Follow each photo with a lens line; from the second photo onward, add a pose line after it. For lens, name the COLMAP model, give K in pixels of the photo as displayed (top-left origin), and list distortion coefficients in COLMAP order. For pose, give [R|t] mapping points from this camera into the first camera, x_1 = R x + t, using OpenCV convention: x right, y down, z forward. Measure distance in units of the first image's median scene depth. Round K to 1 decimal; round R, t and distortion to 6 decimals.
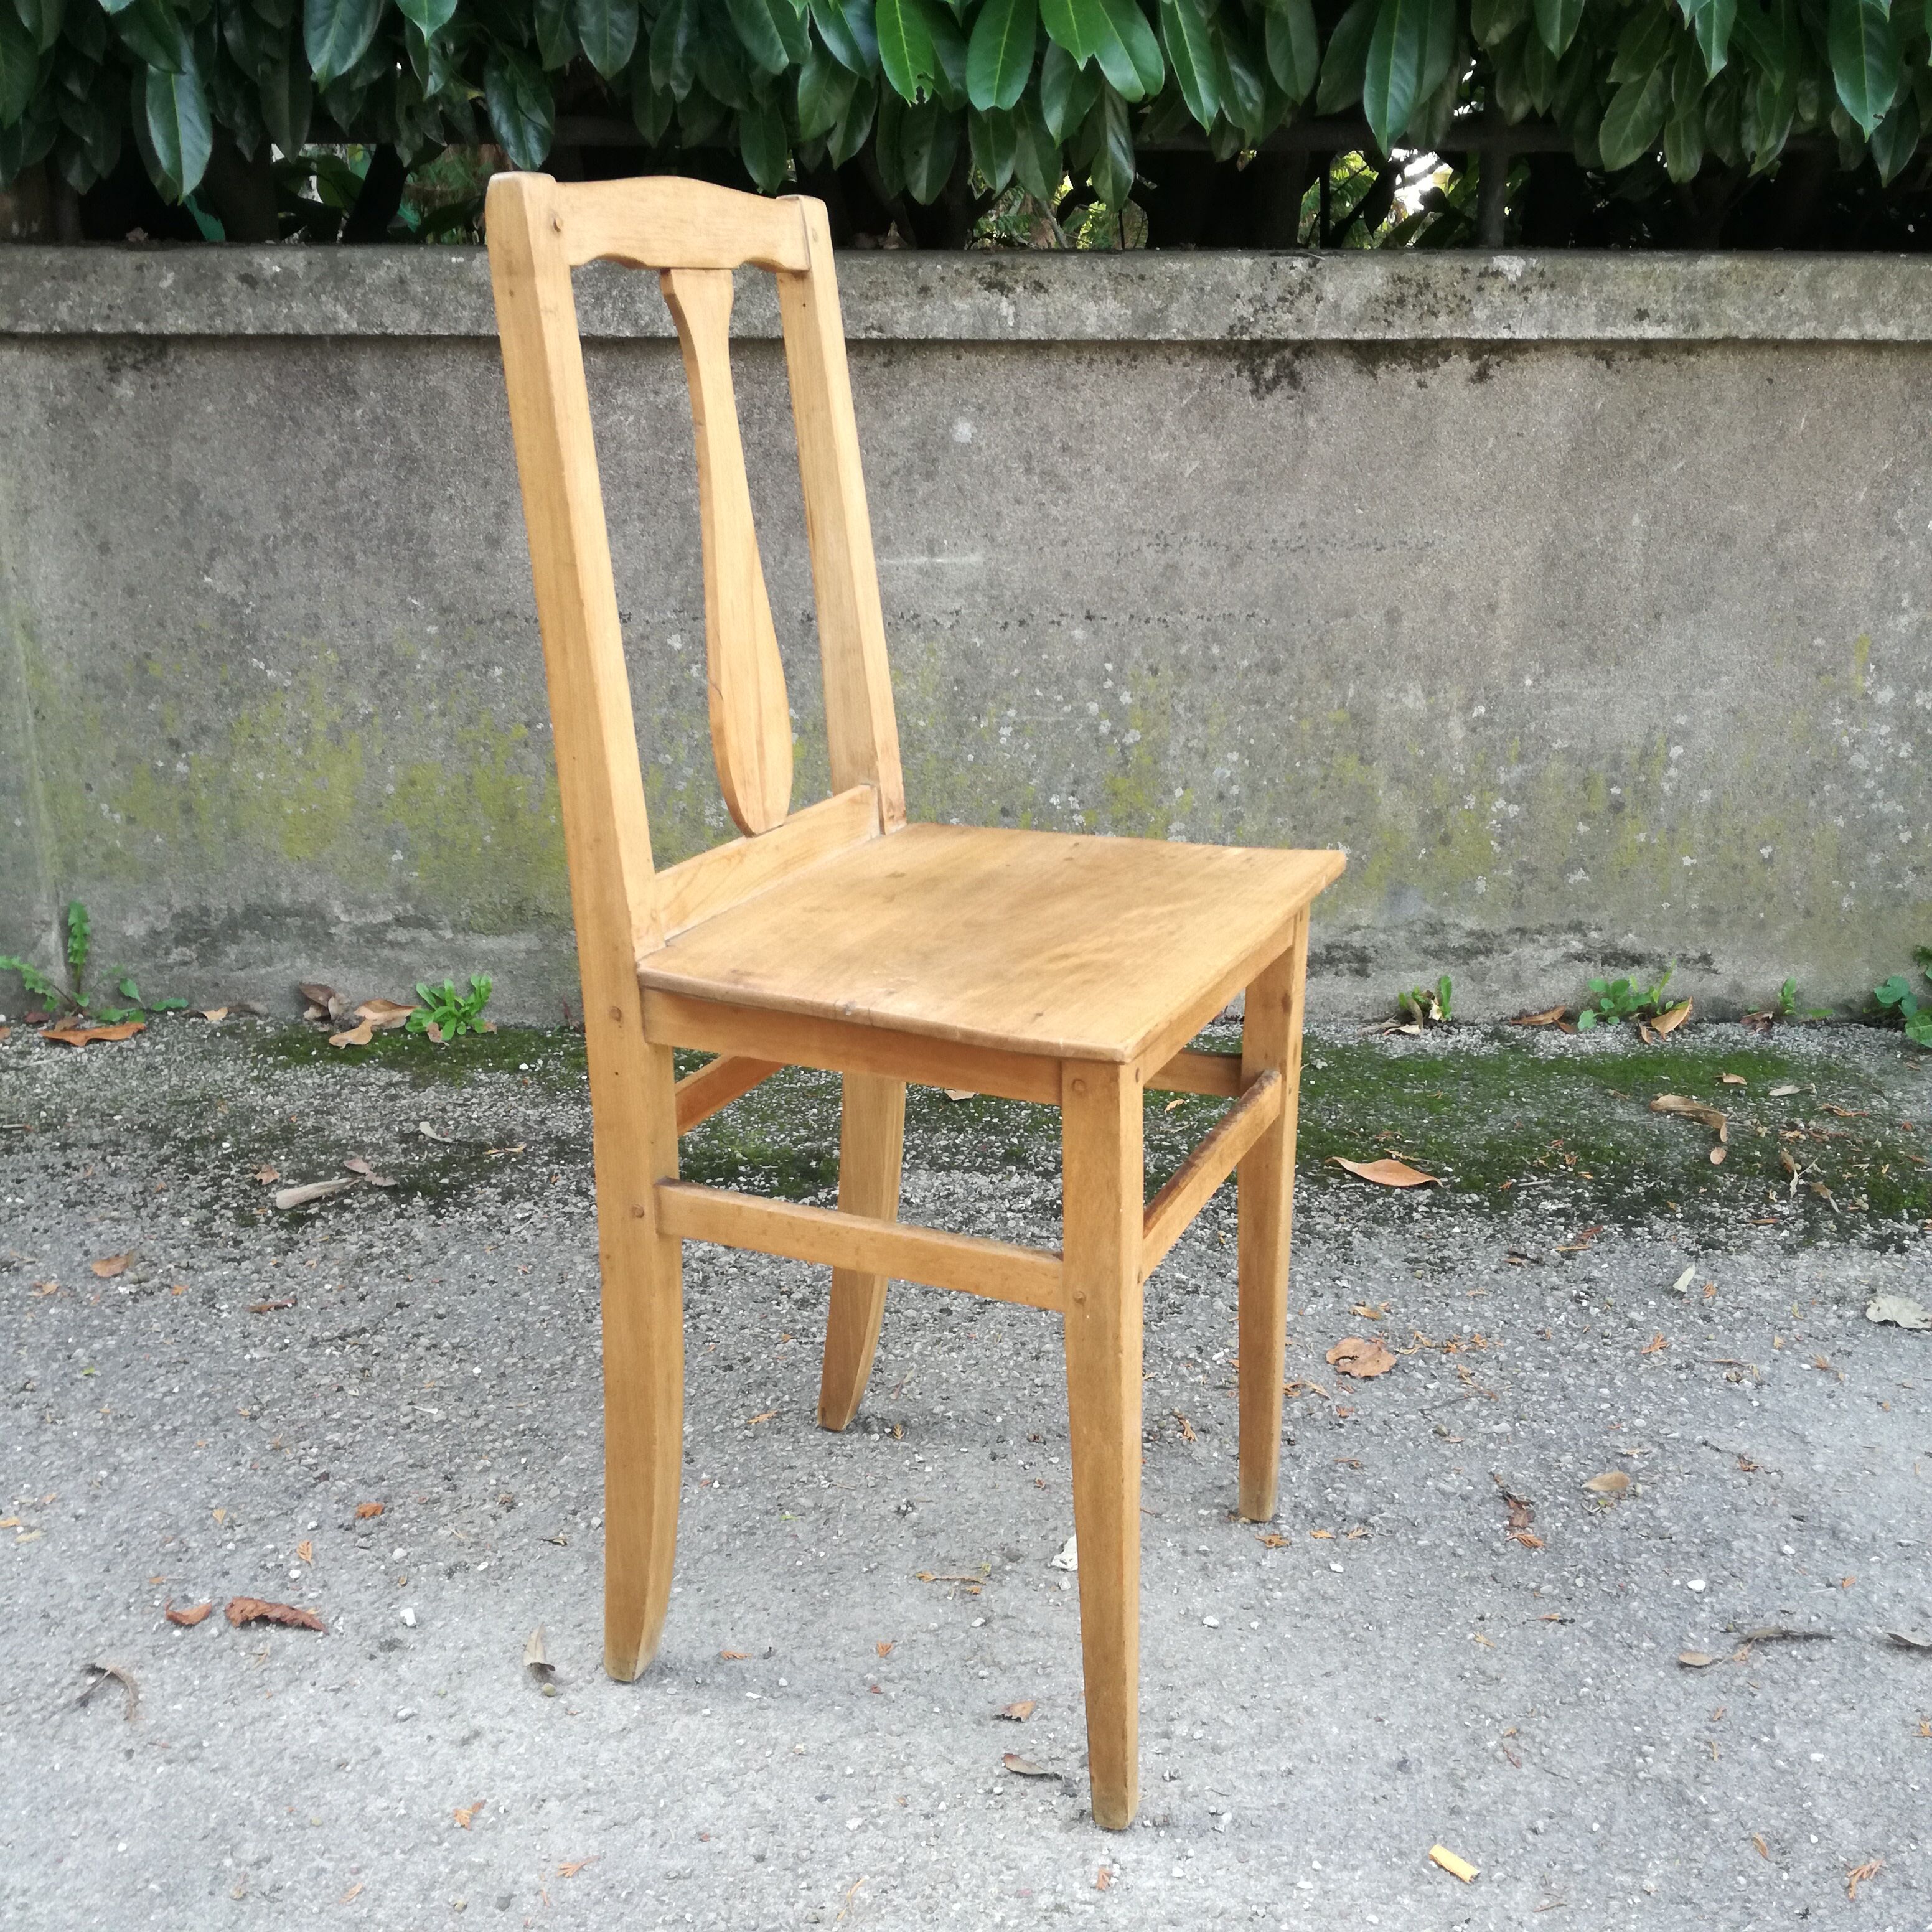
lens RADIAL K [[2070.2, 0, 1010.6], [0, 2070.2, 984.8], [0, 0, 1]] dist [0.136249, -0.360856]
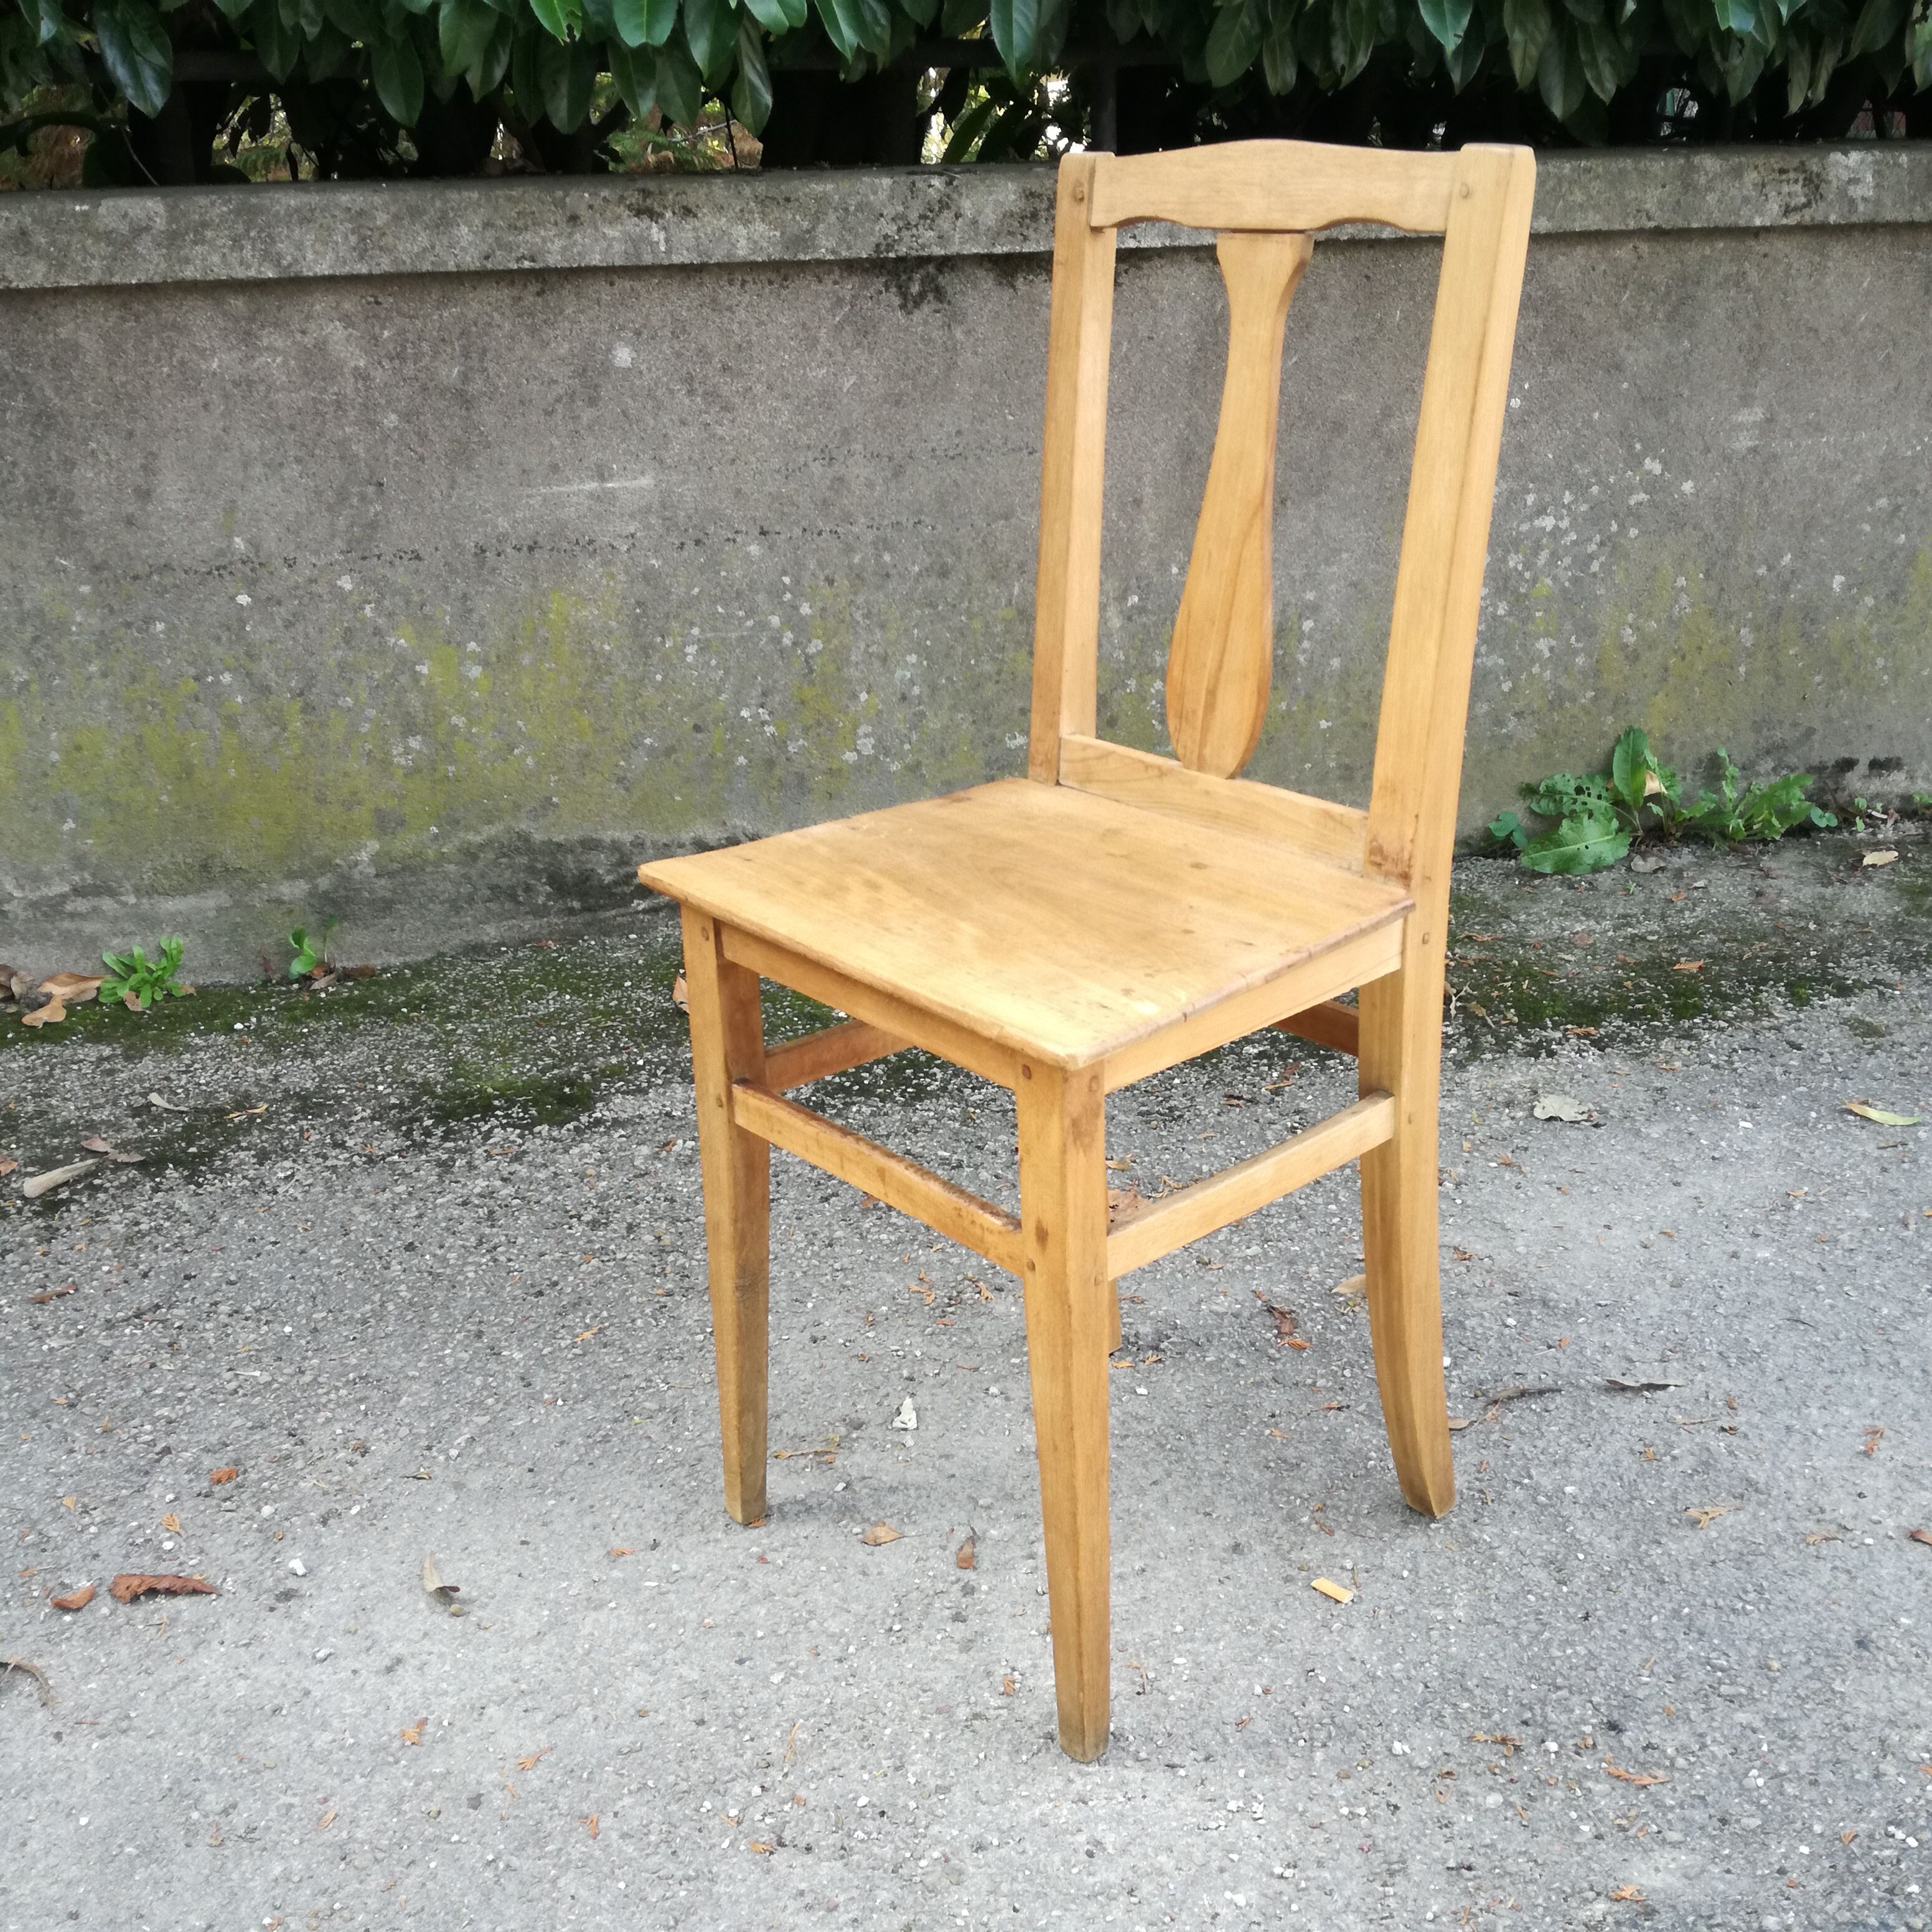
lens RADIAL K [[2070.2, 0, 1010.6], [0, 2070.2, 984.8], [0, 0, 1]] dist [0.136249, -0.360856]
pose [[0.975003, -0.105935, 0.195312, -0.071716], [0.093940, 0.993134, 0.069714, -0.015967], [-0.201356, -0.049624, 0.978260, -0.048679]]
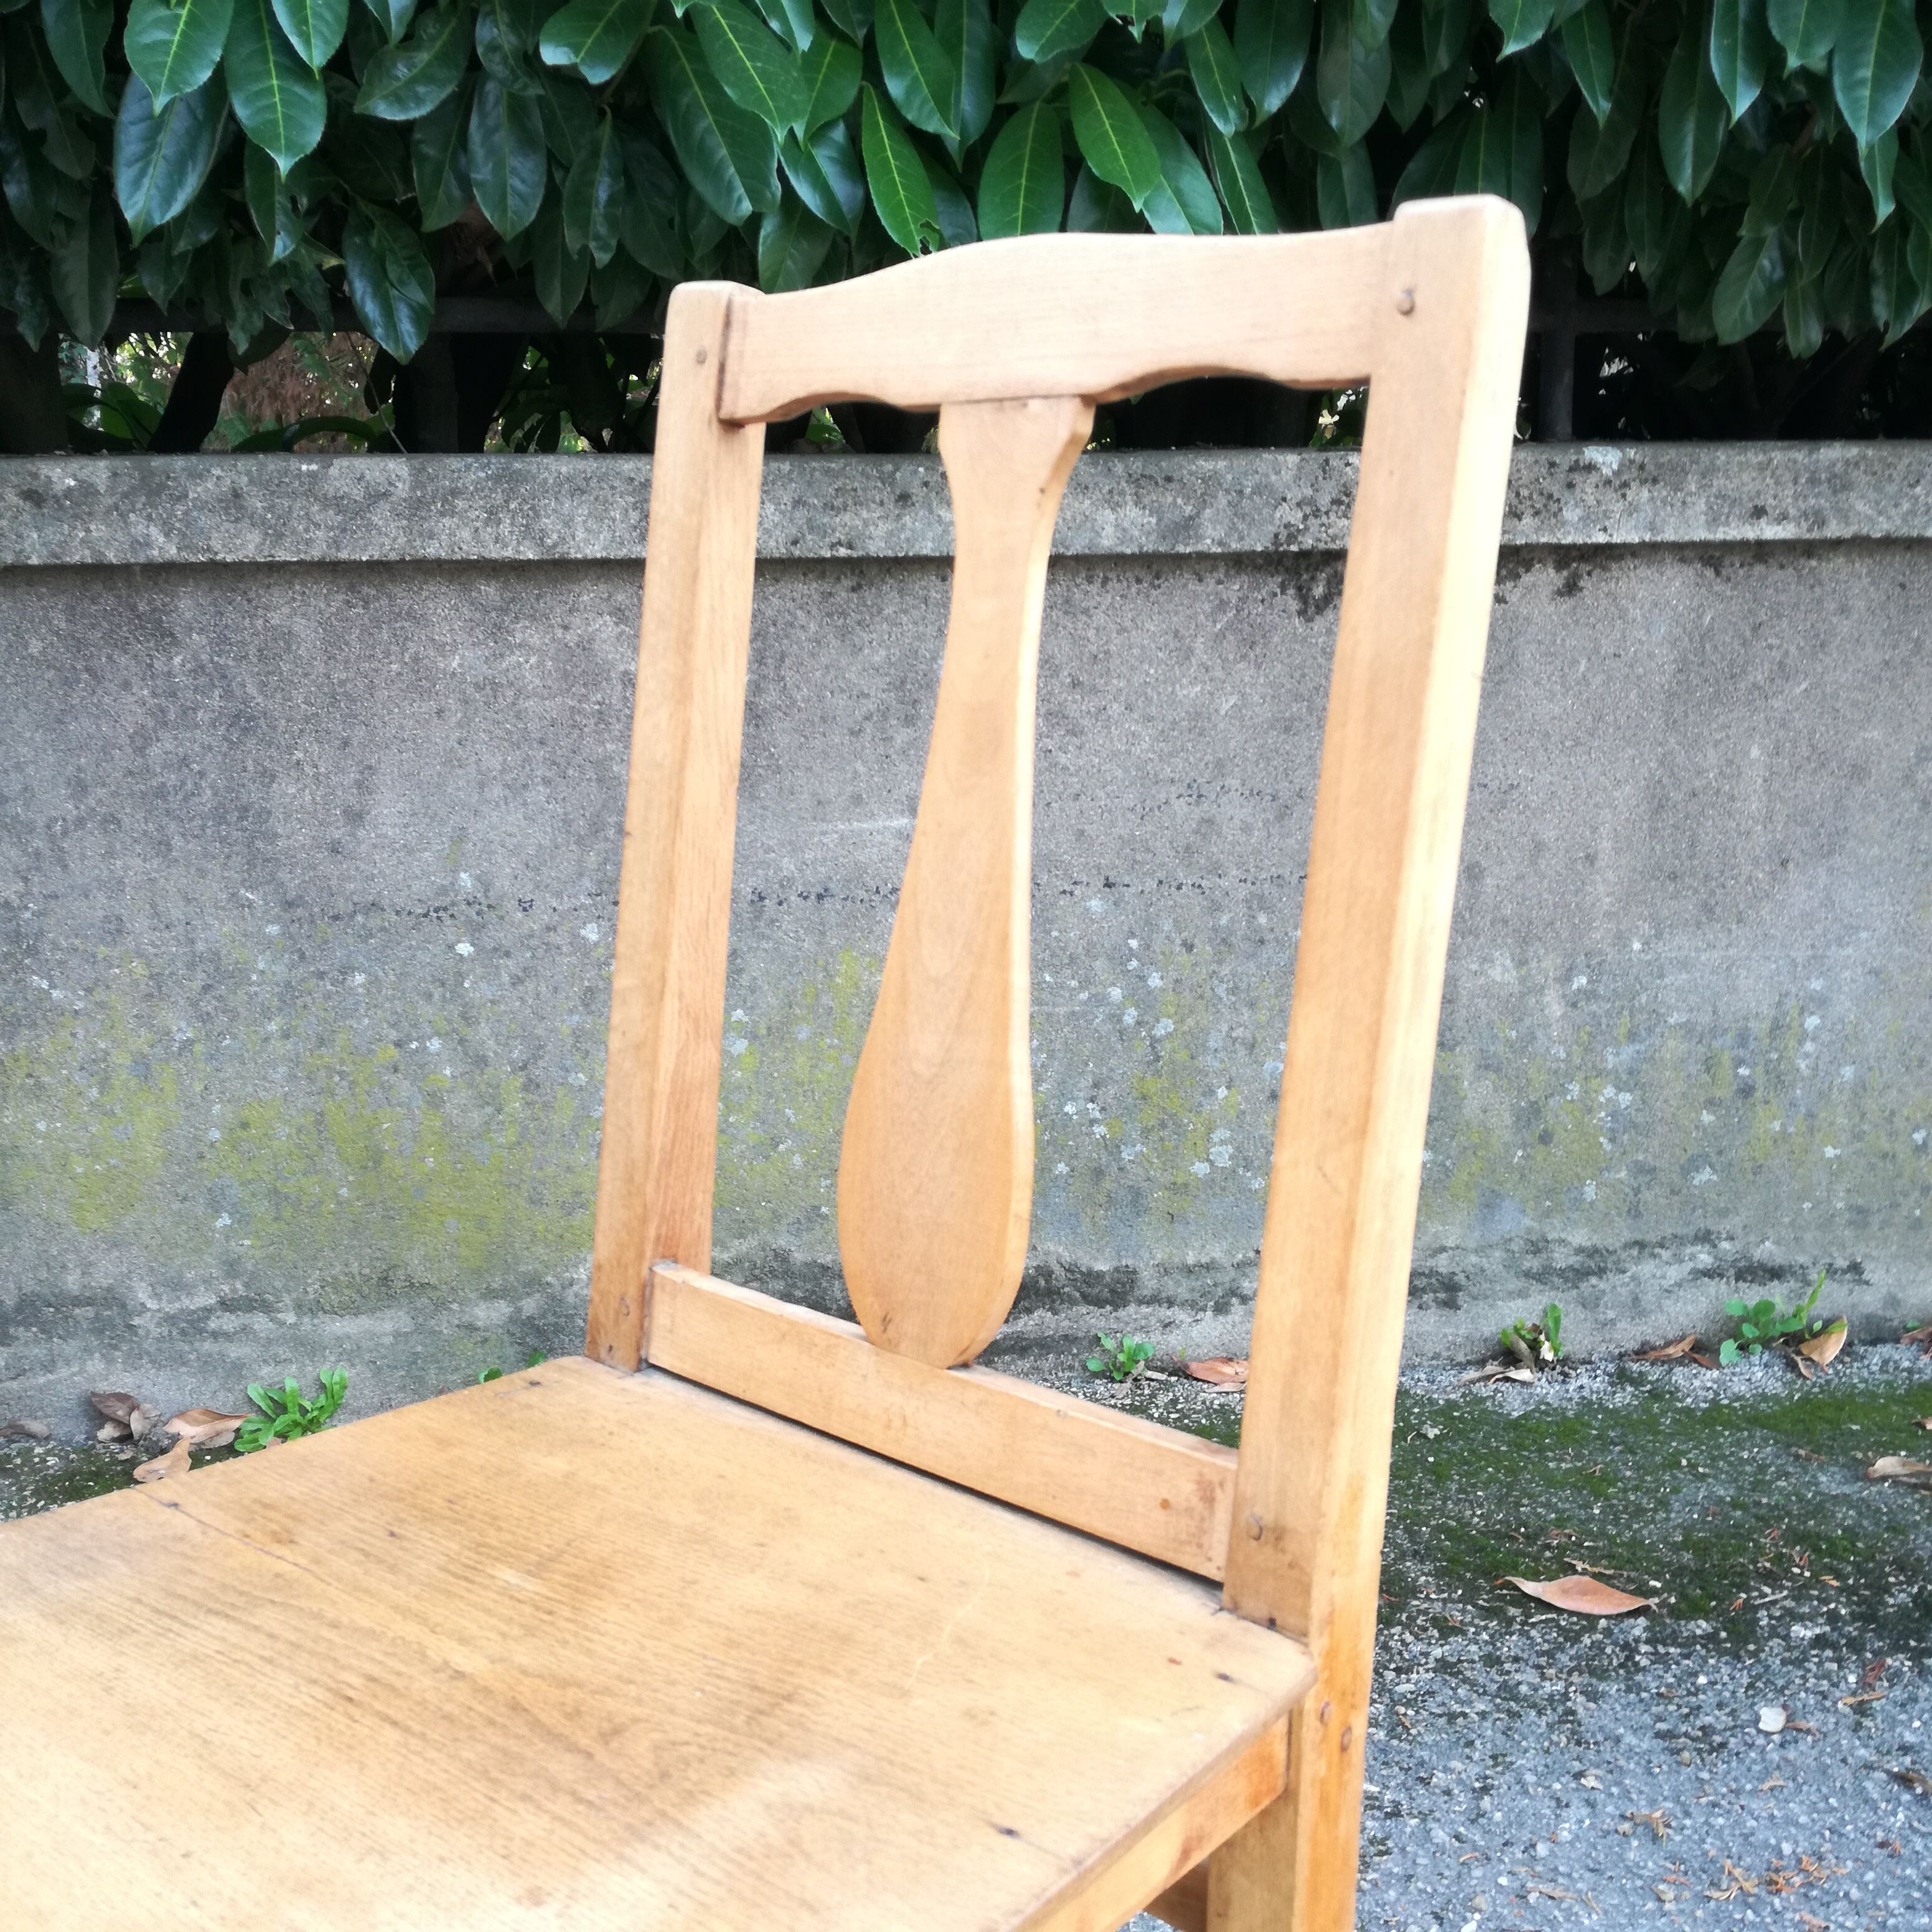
lens RADIAL K [[2081.5, 0, 1008.7], [0, 2081.5, 983.3], [0, 0, 1]] dist [0.138018, -0.351389]
pose [[0.994185, -0.037442, 0.100962, -0.089186], [0.049007, 0.992200, -0.114618, -0.049617], [-0.095883, 0.118899, 0.988266, 0.213706]]
